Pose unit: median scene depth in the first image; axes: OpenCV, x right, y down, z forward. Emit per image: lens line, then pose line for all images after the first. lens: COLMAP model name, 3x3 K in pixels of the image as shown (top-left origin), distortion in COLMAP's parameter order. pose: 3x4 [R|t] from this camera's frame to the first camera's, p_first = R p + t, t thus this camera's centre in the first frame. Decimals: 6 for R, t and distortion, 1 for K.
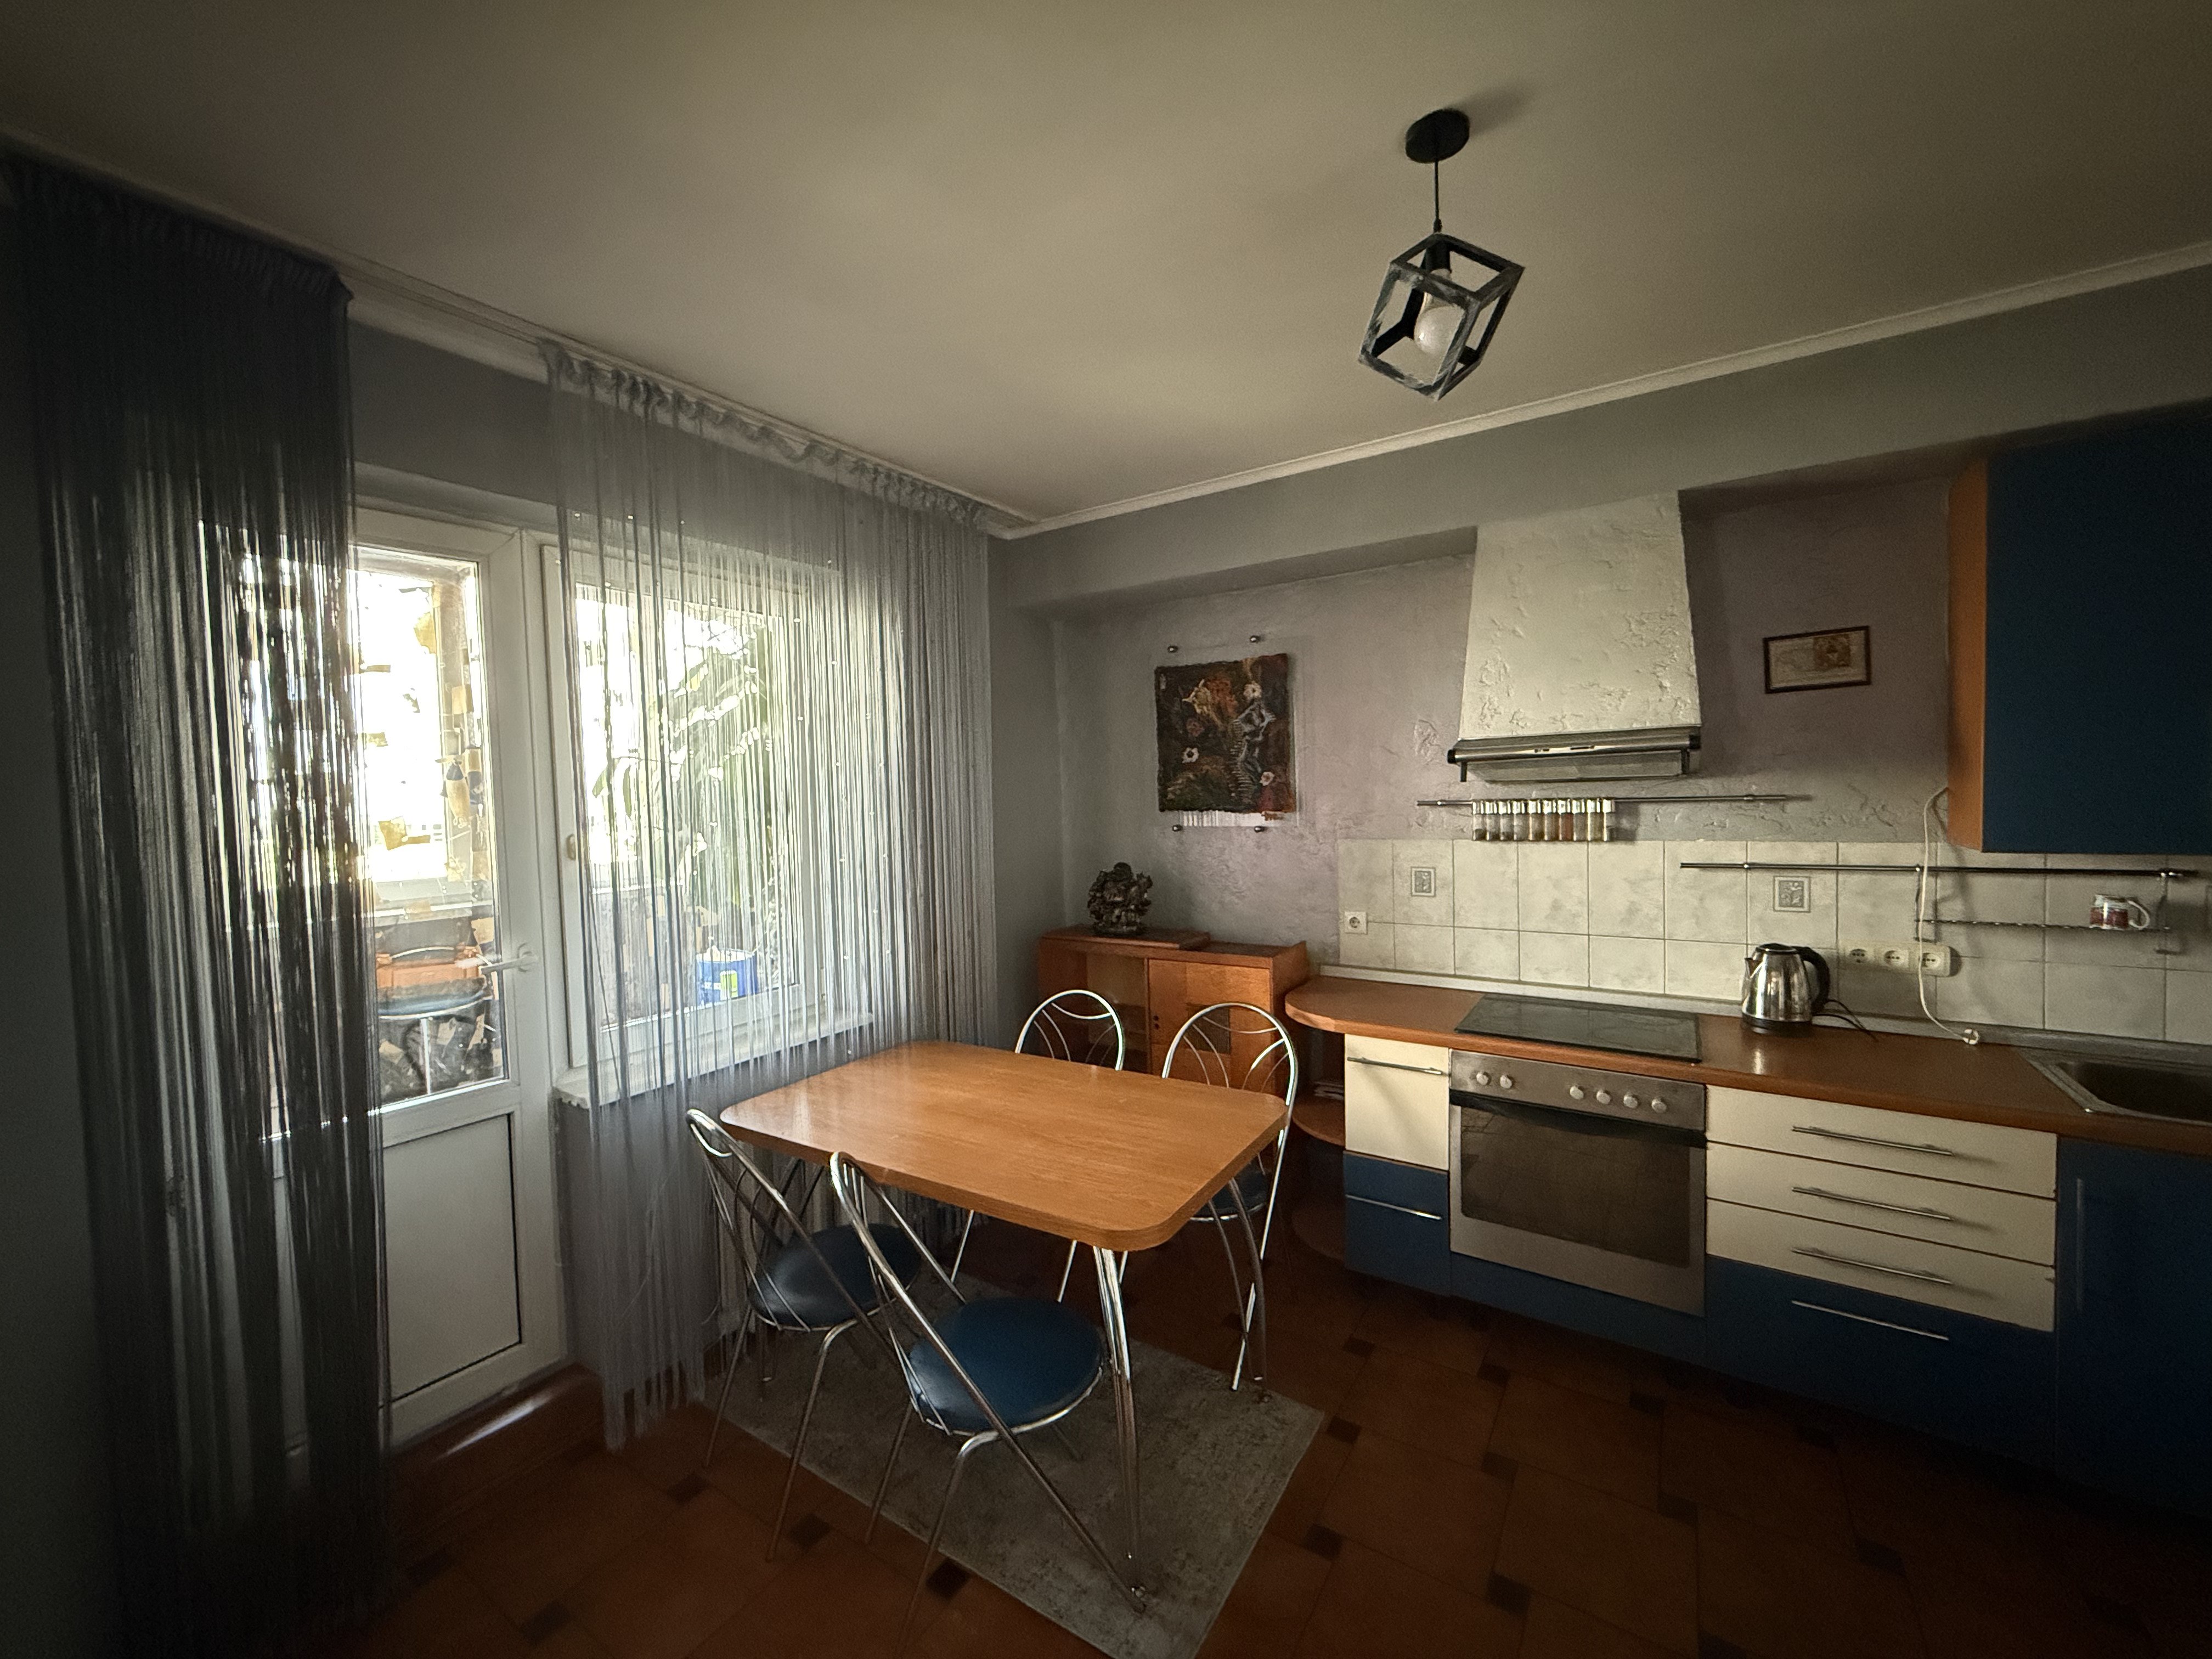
lens RADIAL K [[889.2, 0, 1101.9], [0, 889.2, 827.1], [0, 0, 1]] dist [0.002673, -0.000510]
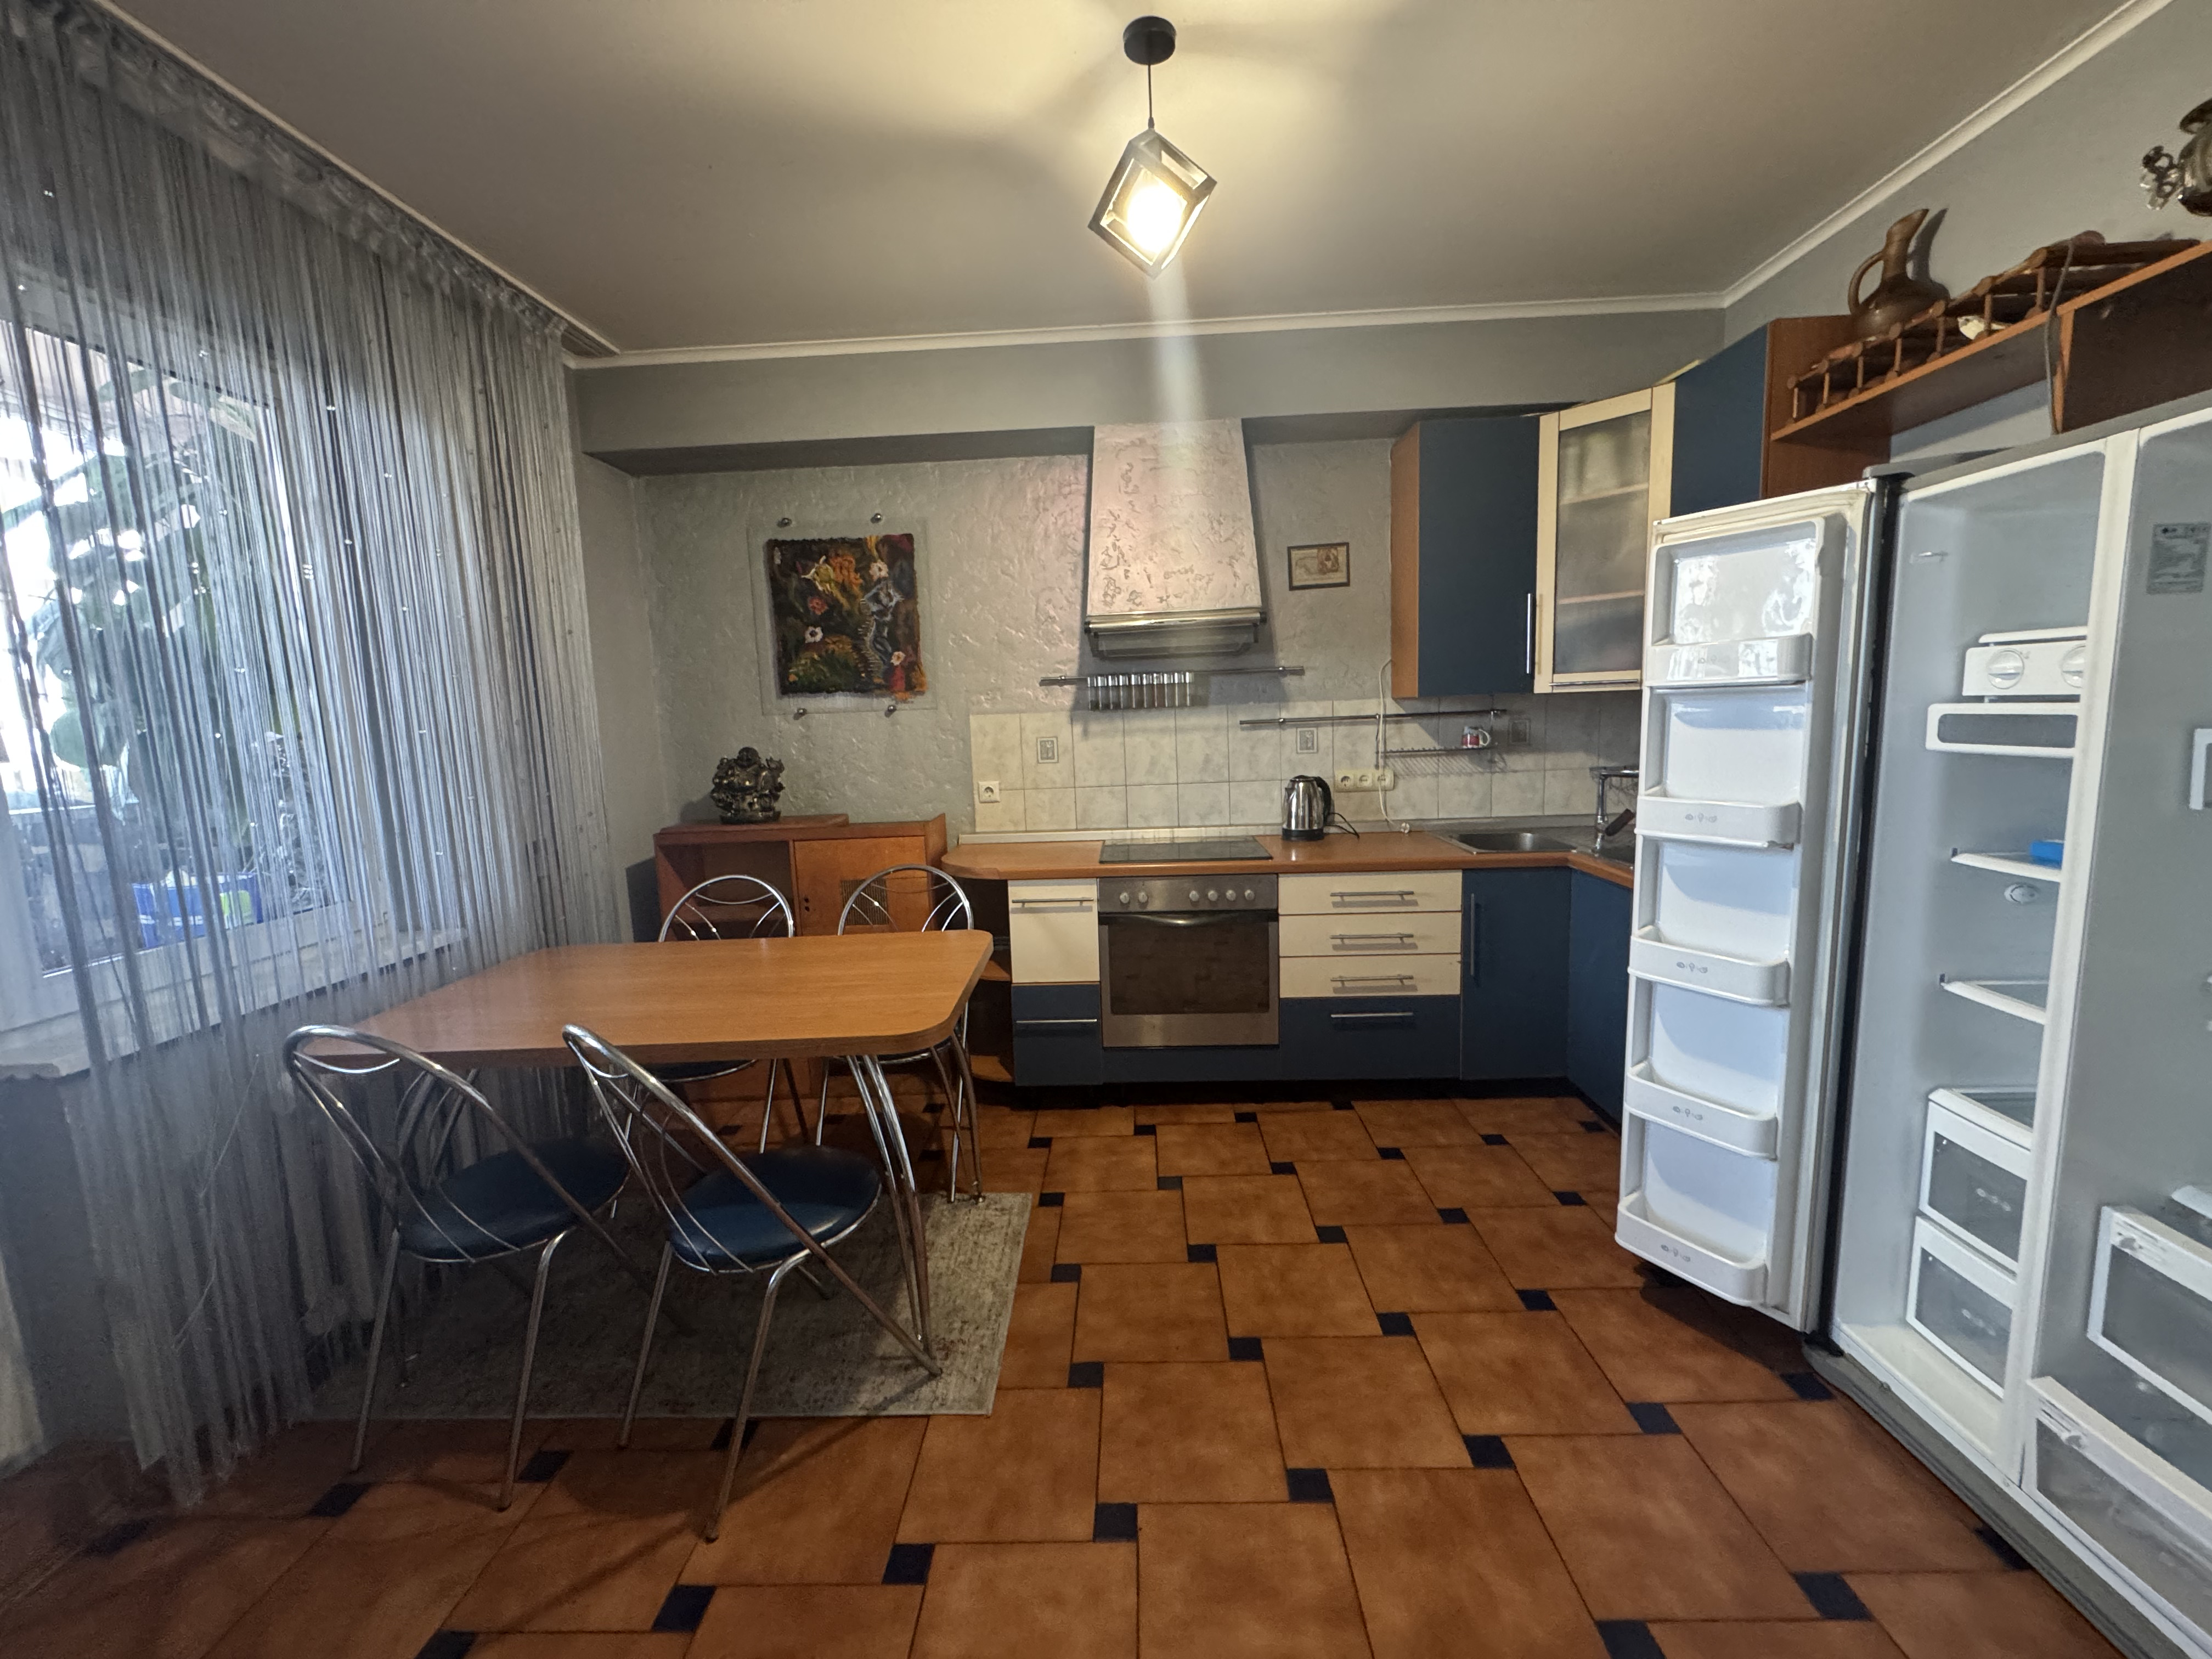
lens RADIAL K [[886.9, 0, 1107.0], [0, 886.9, 830.4], [0, 0, 1]] dist [-0.001121, -0.000191]
pose [[0.851123, -0.076665, 0.519339, -0.206762], [0.038164, 0.995698, 0.084439, 0.087851], [-0.523578, -0.052048, 0.850386, -0.002852]]
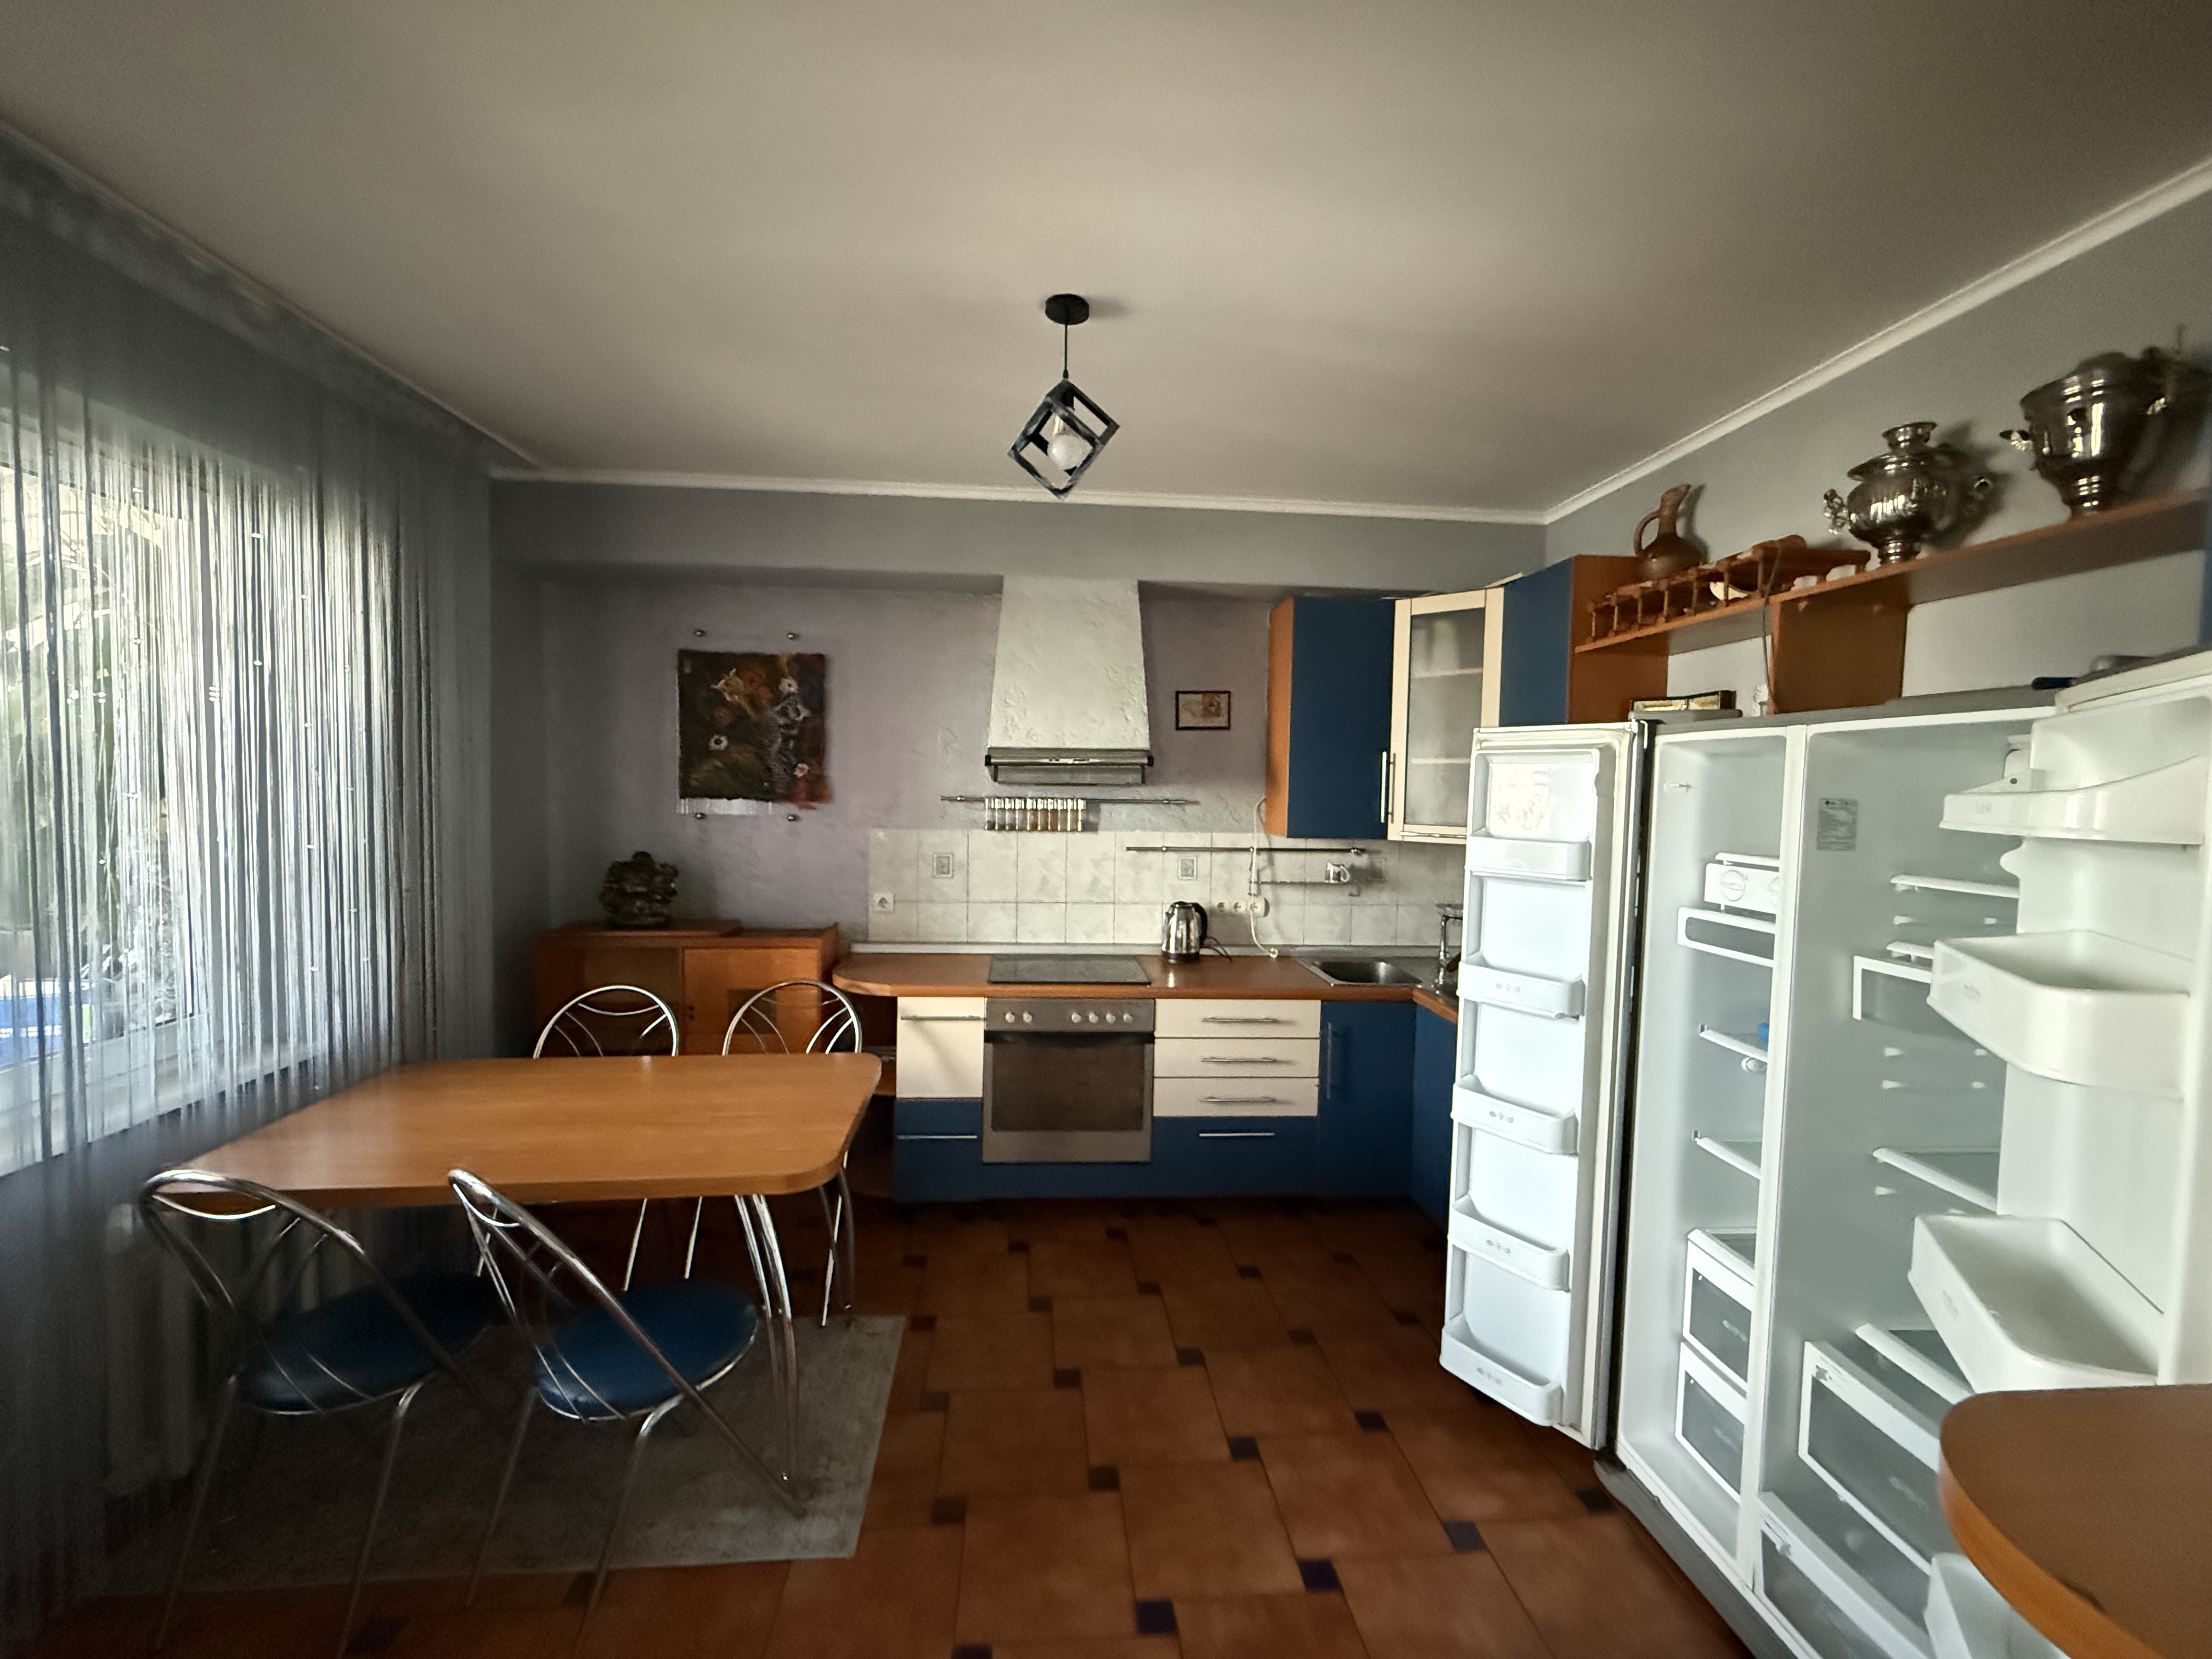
lens RADIAL K [[889.2, 0, 1101.0], [0, 889.2, 829.5], [0, 0, 1]] dist [0.002673, -0.000510]
pose [[0.787304, 0.008482, 0.616507, -0.247864], [-0.013275, 0.999907, 0.003196, 0.009855], [-0.616422, -0.010700, 0.787343, -0.067908]]
